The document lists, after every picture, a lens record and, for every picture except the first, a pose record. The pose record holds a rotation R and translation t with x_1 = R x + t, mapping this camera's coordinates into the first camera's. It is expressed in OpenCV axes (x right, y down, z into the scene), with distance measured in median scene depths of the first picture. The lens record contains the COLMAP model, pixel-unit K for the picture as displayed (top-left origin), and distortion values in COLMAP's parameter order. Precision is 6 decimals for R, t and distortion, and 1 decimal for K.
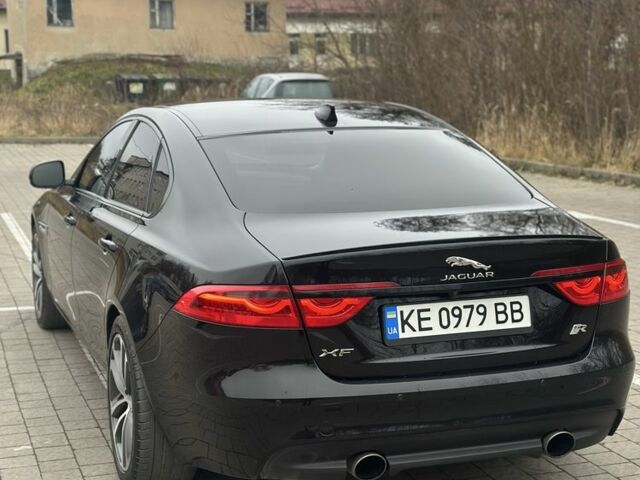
lens RADIAL K [[1155.8, 0, 320.0], [0, 1155.8, 240.0], [0, 0, 1]] dist [0.153358, -0.039103]
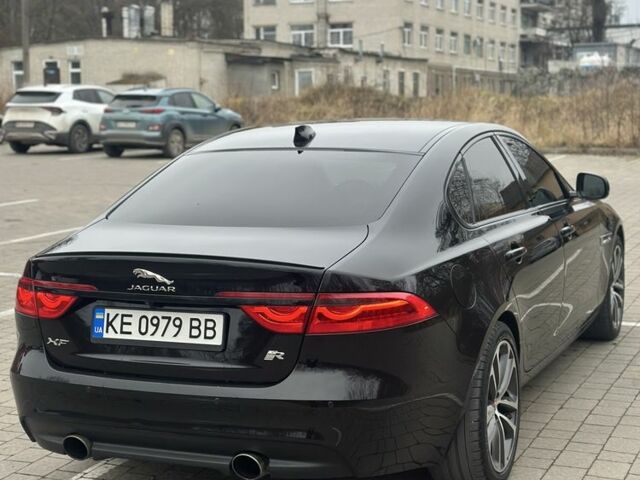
lens RADIAL K [[1155.8, 0, 320.0], [0, 1155.8, 240.0], [0, 0, 1]] dist [0.153358, -0.039103]
pose [[0.714226, 0.071793, -0.696224, 0.973337], [-0.077195, 0.996737, 0.023590, -0.050259], [0.695646, 0.036897, 0.717437, 0.332990]]
